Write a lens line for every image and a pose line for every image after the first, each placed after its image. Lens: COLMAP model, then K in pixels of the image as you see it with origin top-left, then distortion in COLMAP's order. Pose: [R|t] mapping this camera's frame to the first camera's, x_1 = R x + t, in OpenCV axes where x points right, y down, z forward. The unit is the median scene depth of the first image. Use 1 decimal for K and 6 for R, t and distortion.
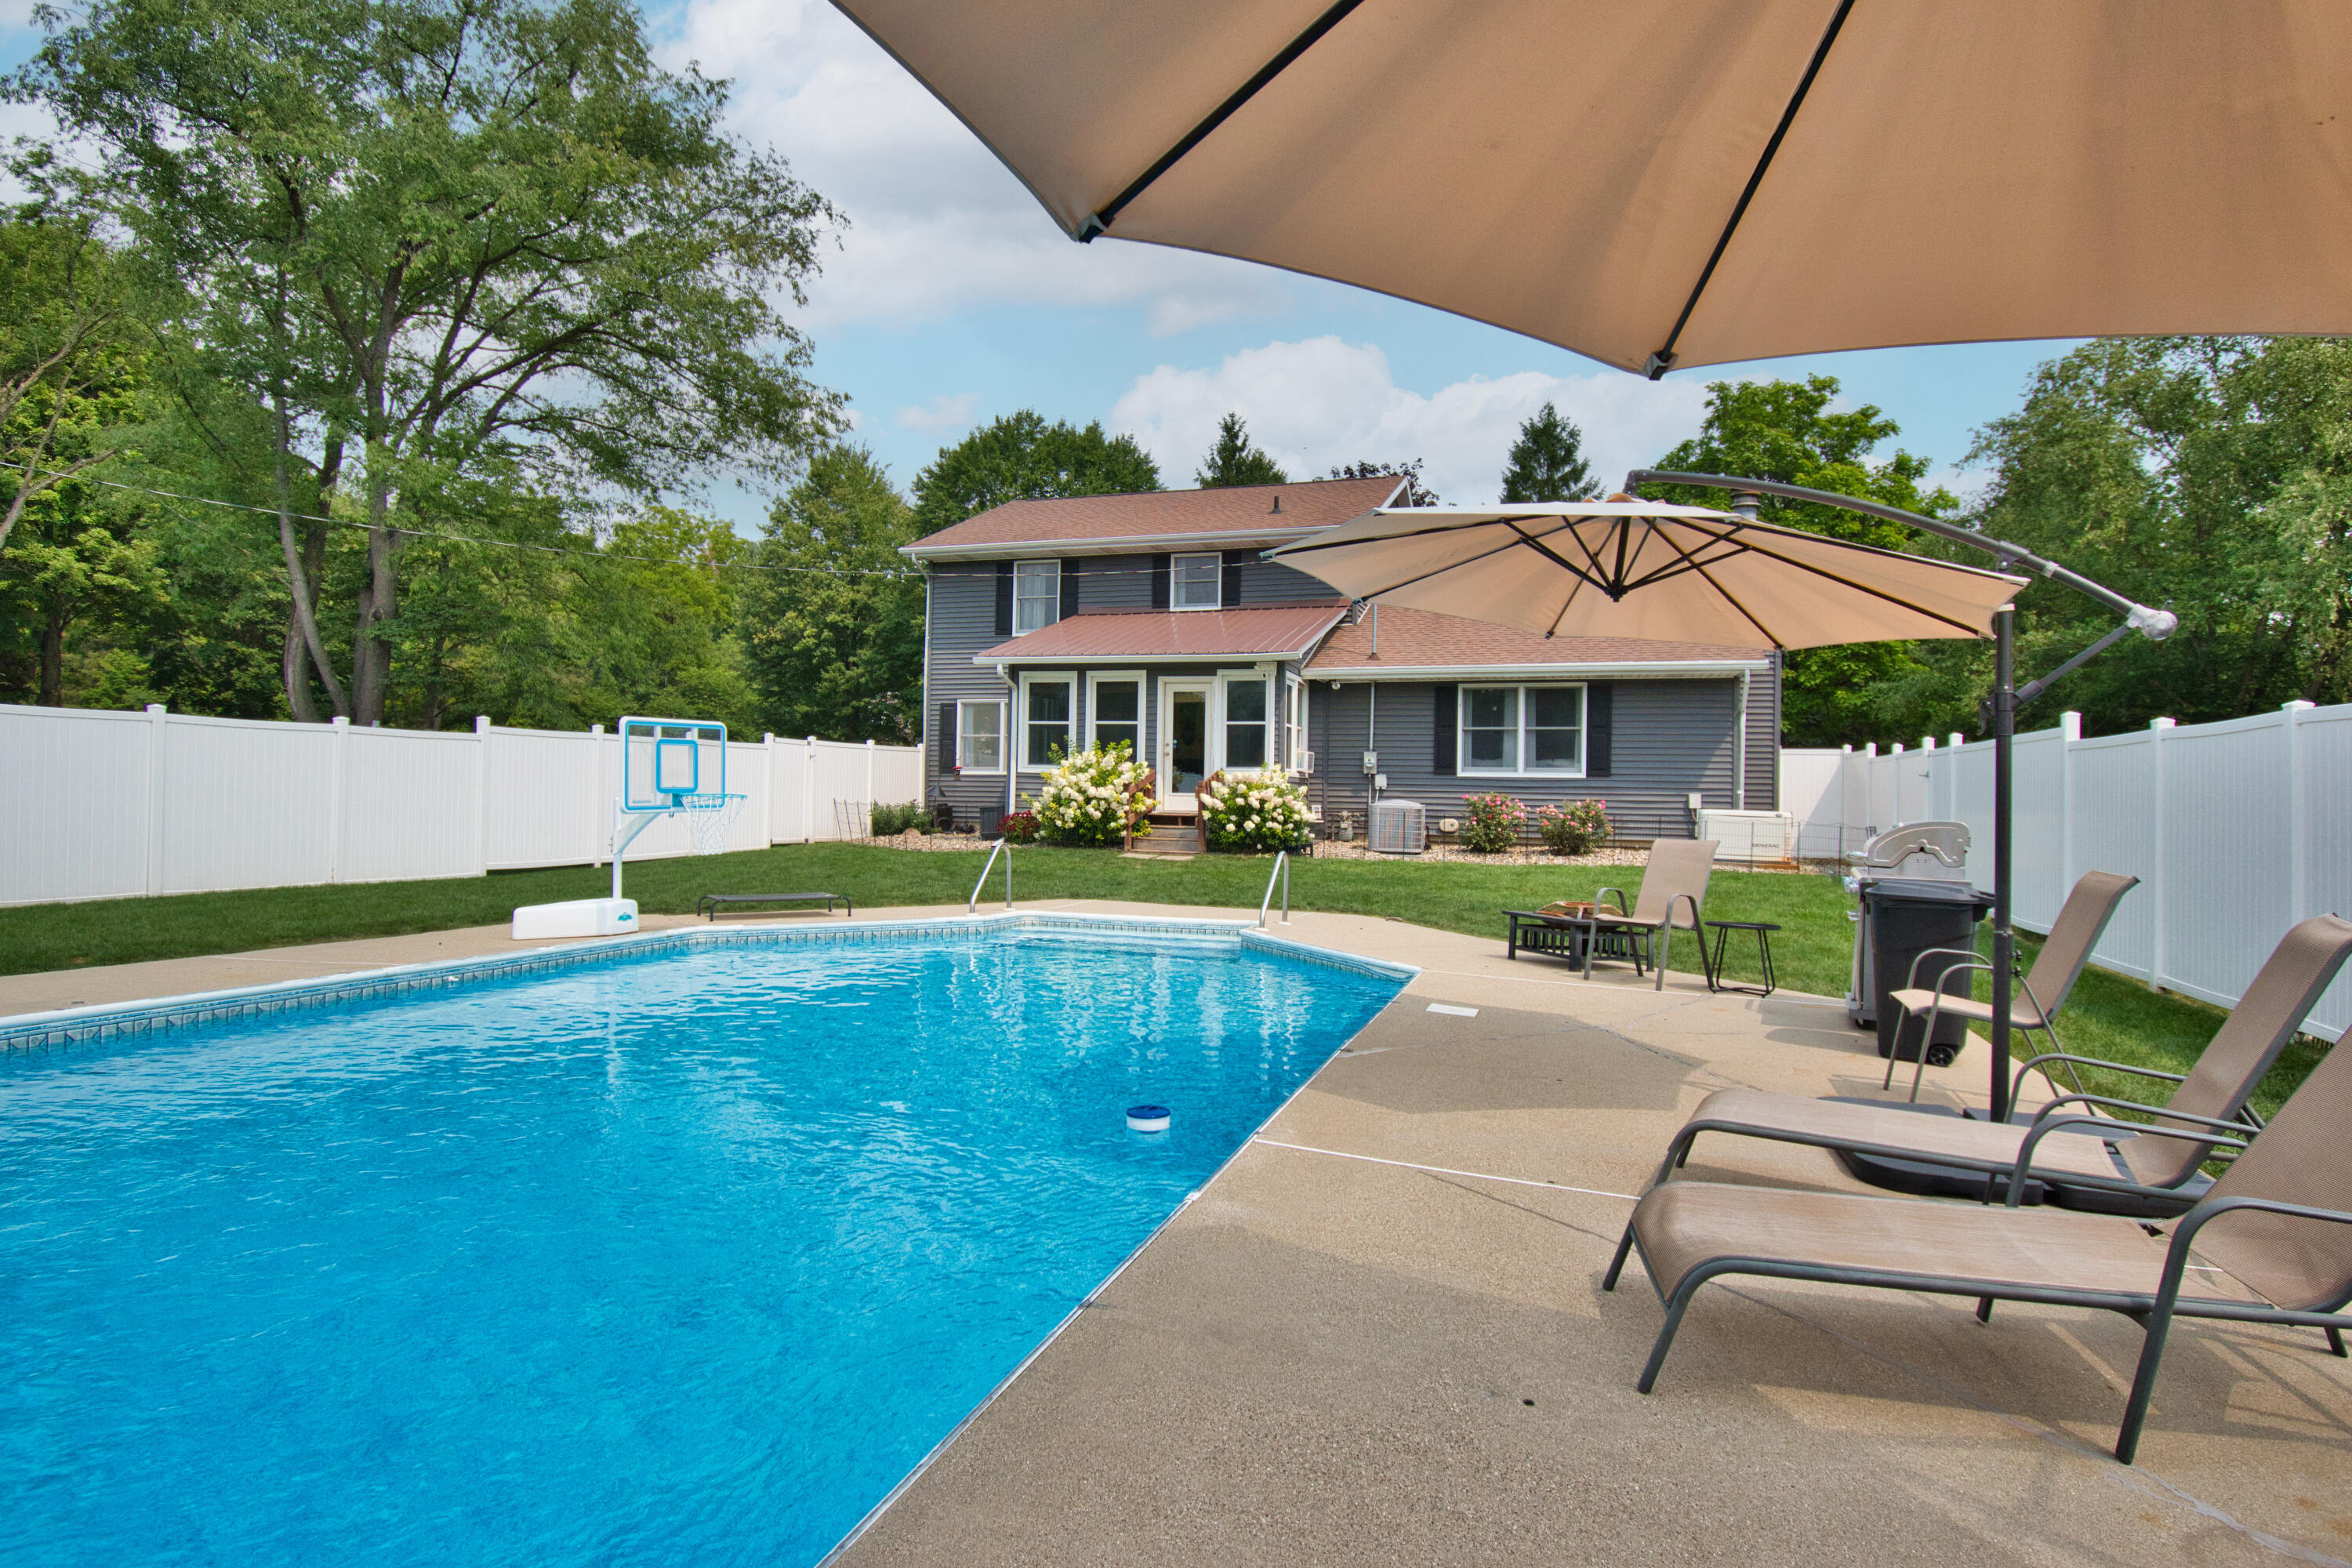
lens RADIAL K [[1251.5, 0, 1183.7], [0, 1251.5, 788.7], [0, 0, 1]] dist [0.020787, -0.033045]
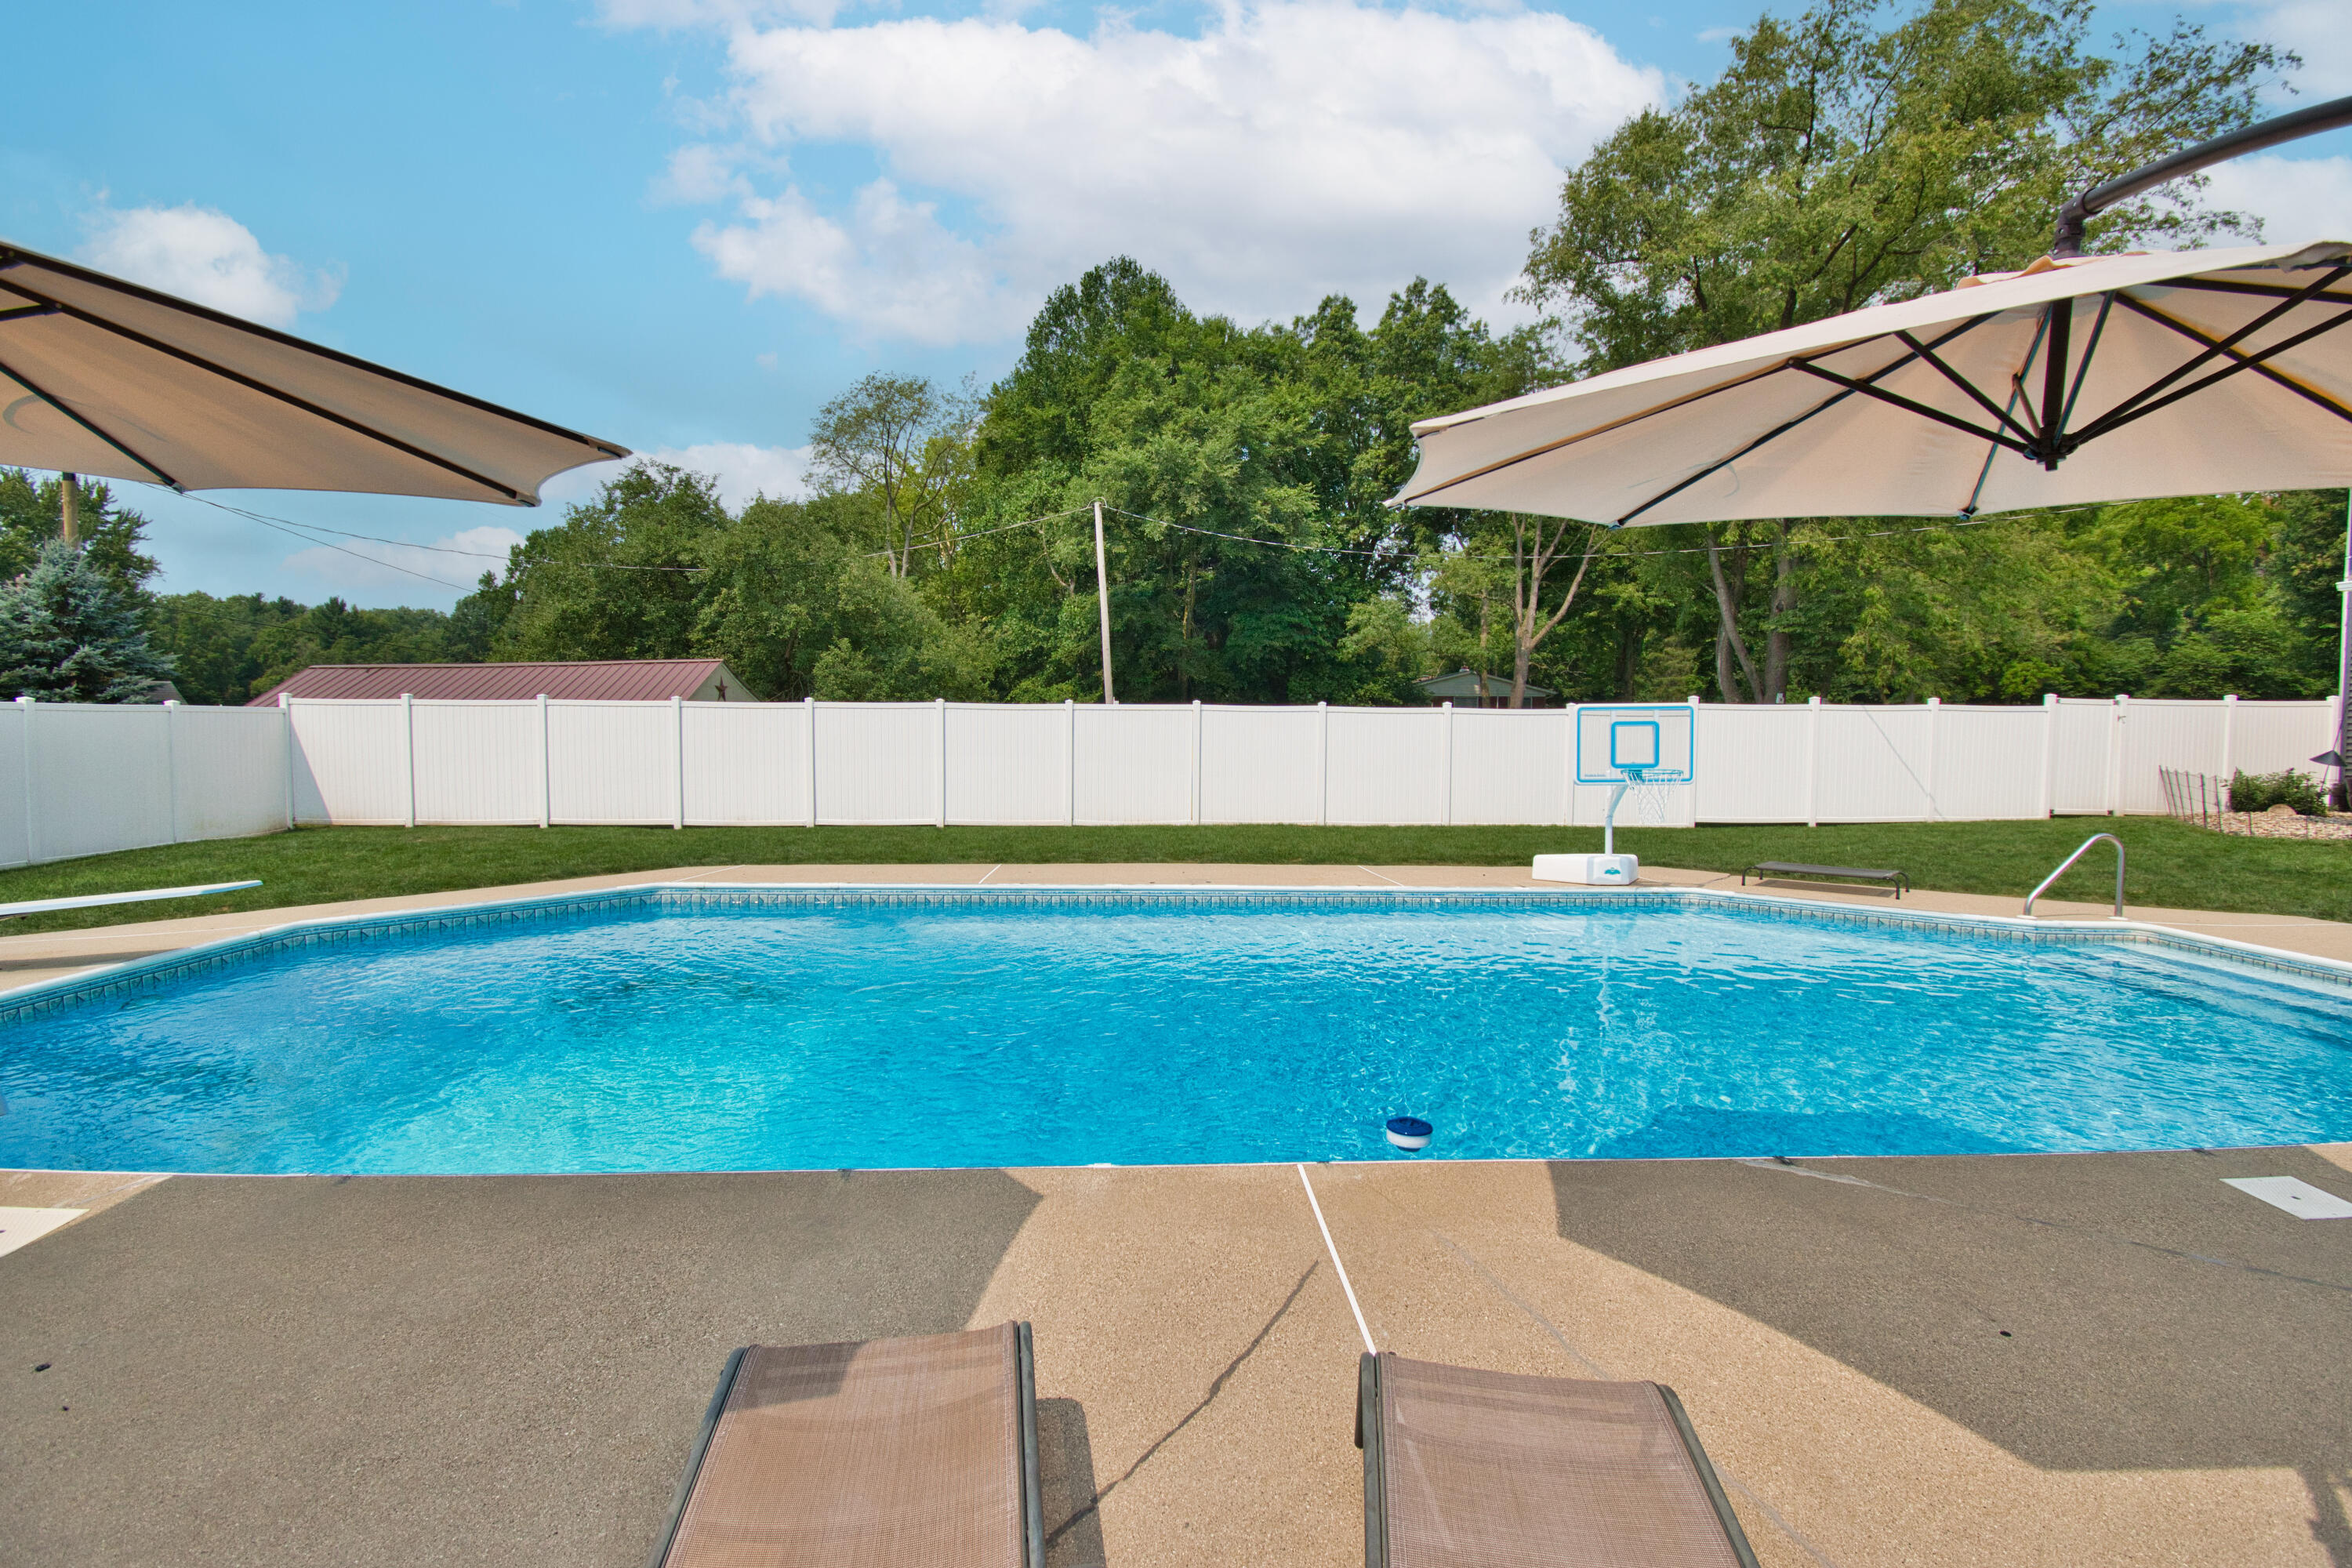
lens RADIAL K [[1047.5, 0, 1183.0], [0, 1047.5, 786.2], [0, 0, 1]] dist [0.017914, -0.023728]
pose [[0.361849, 0.034766, -0.931588, 0.163884], [0.003523, 0.999246, 0.038659, -0.009061], [0.932230, -0.017271, 0.361454, 0.129115]]
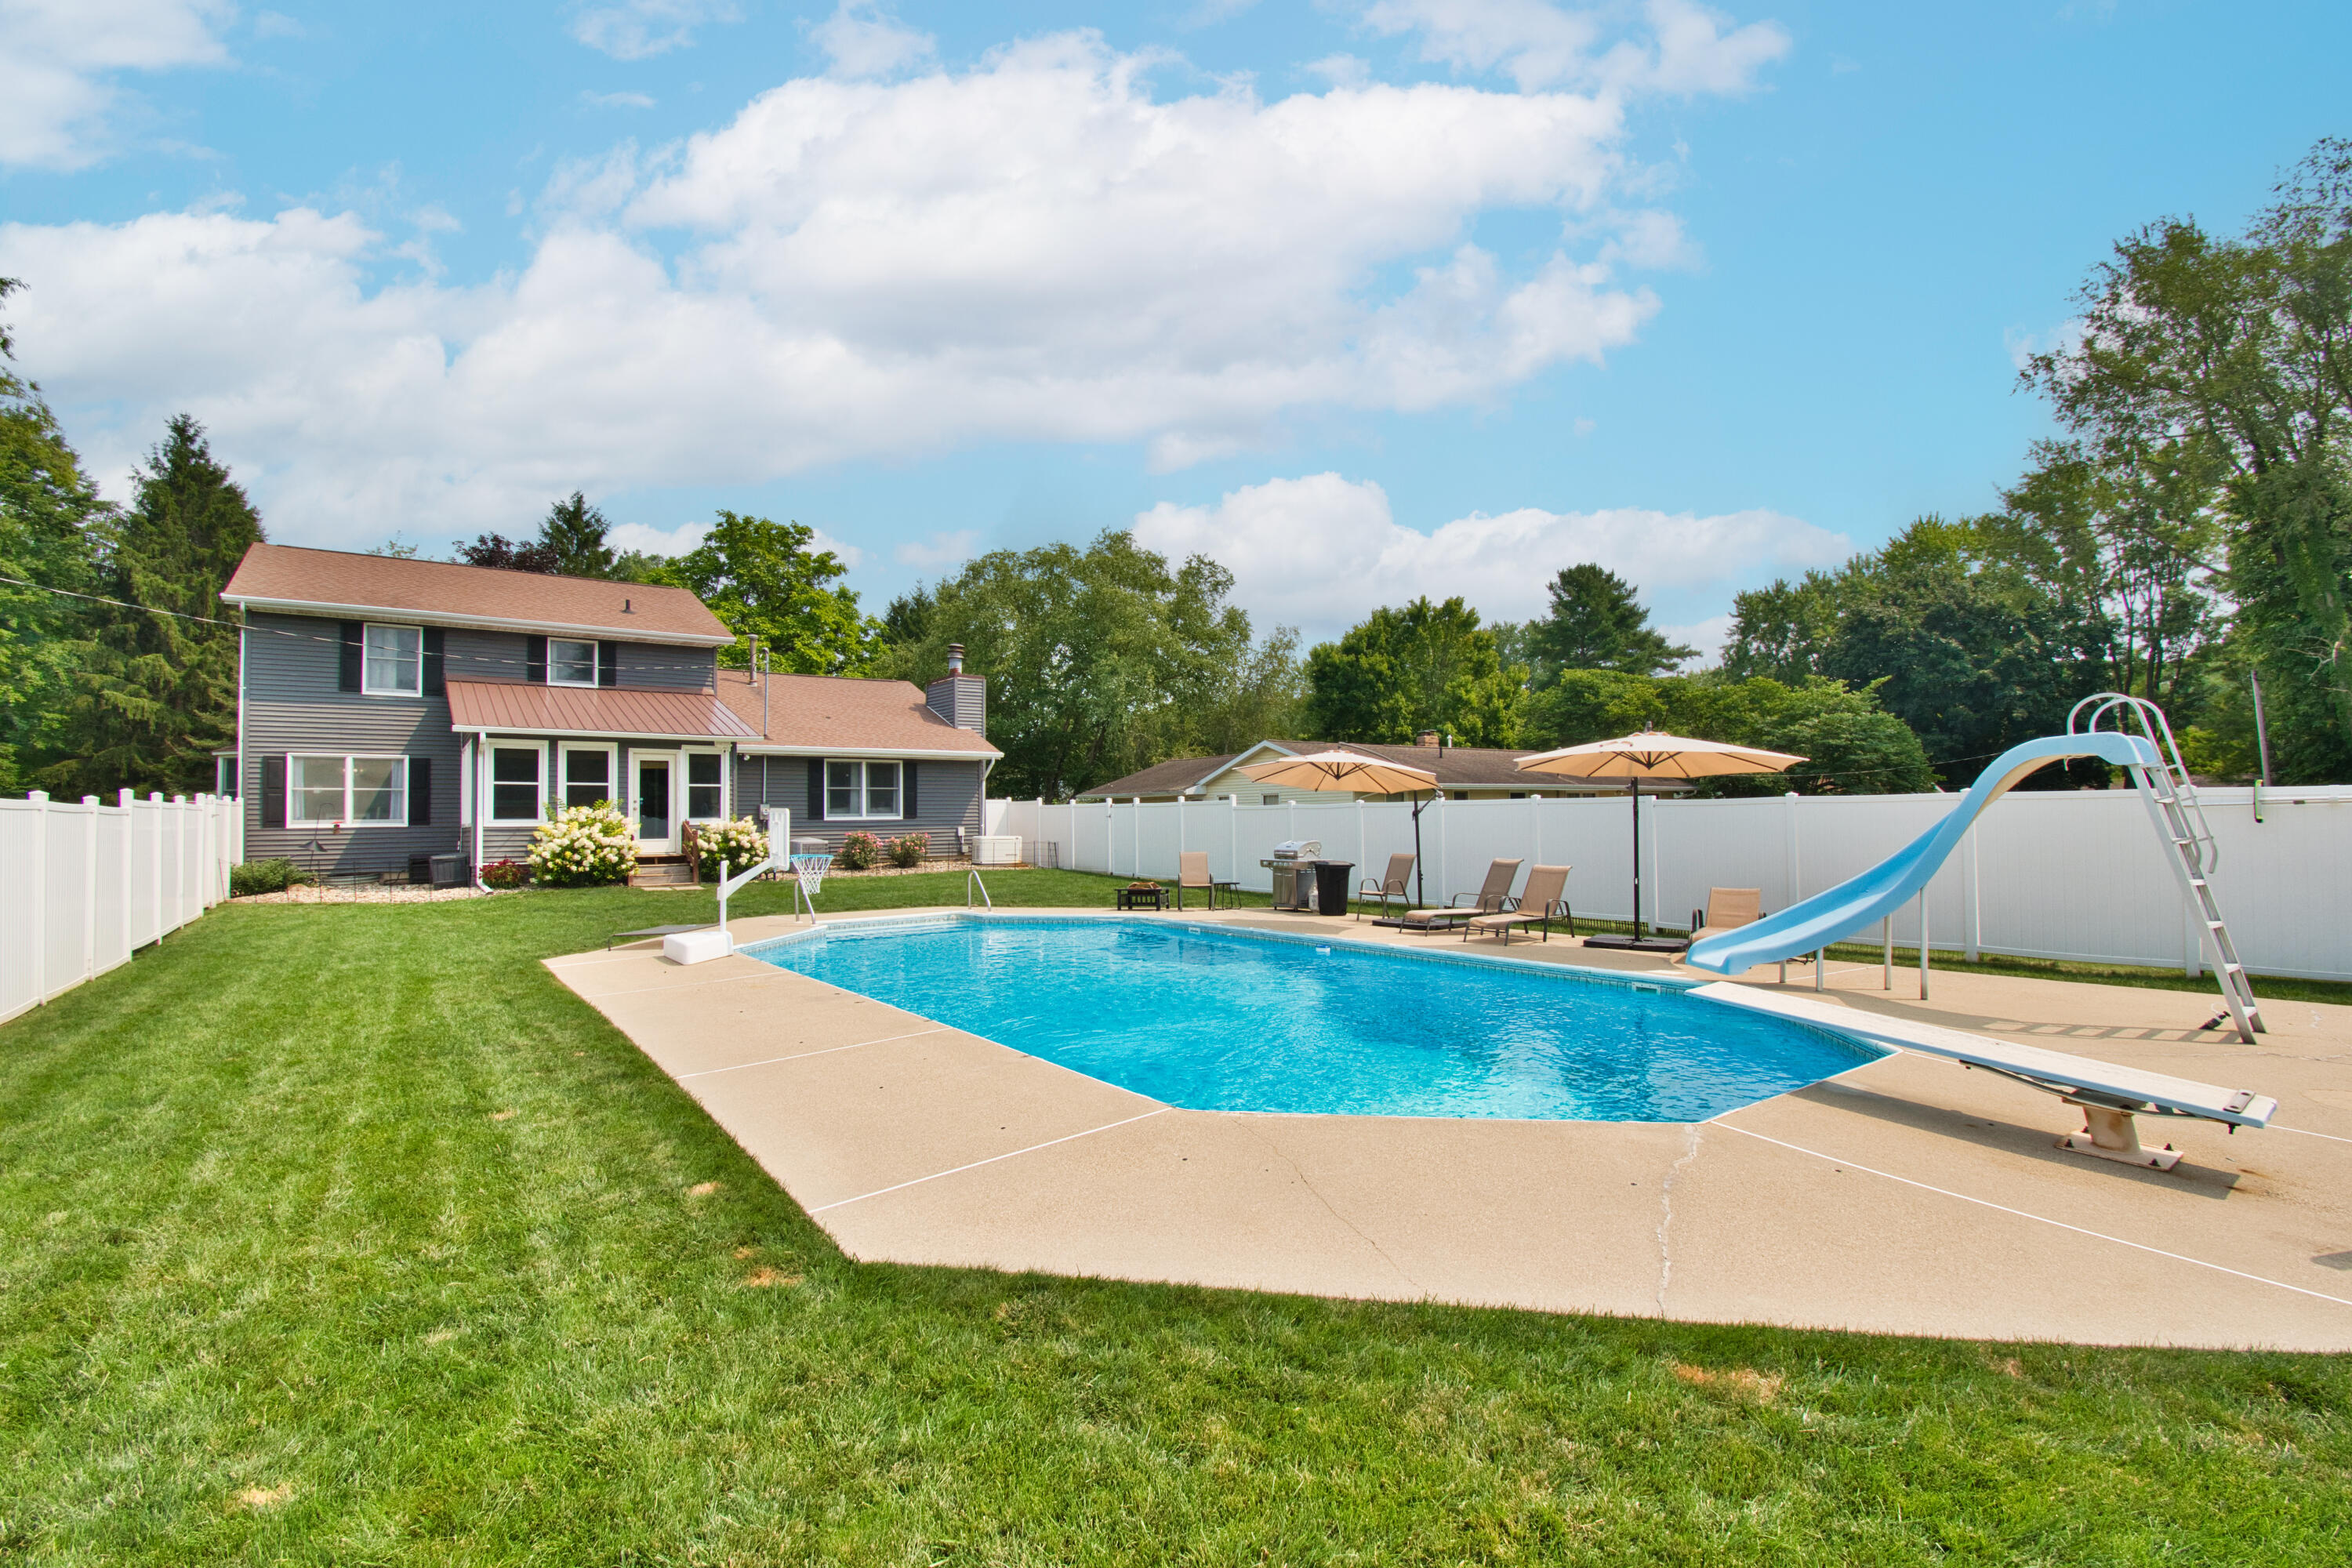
lens RADIAL K [[1047.5, 0, 1183.0], [0, 1047.5, 786.2], [0, 0, 1]] dist [0.017914, -0.023728]
pose [[0.572620, -0.000208, 0.819821, -0.571631], [0.017417, 0.999777, -0.011911, -0.028349], [-0.819636, 0.021100, 0.572496, -0.070197]]
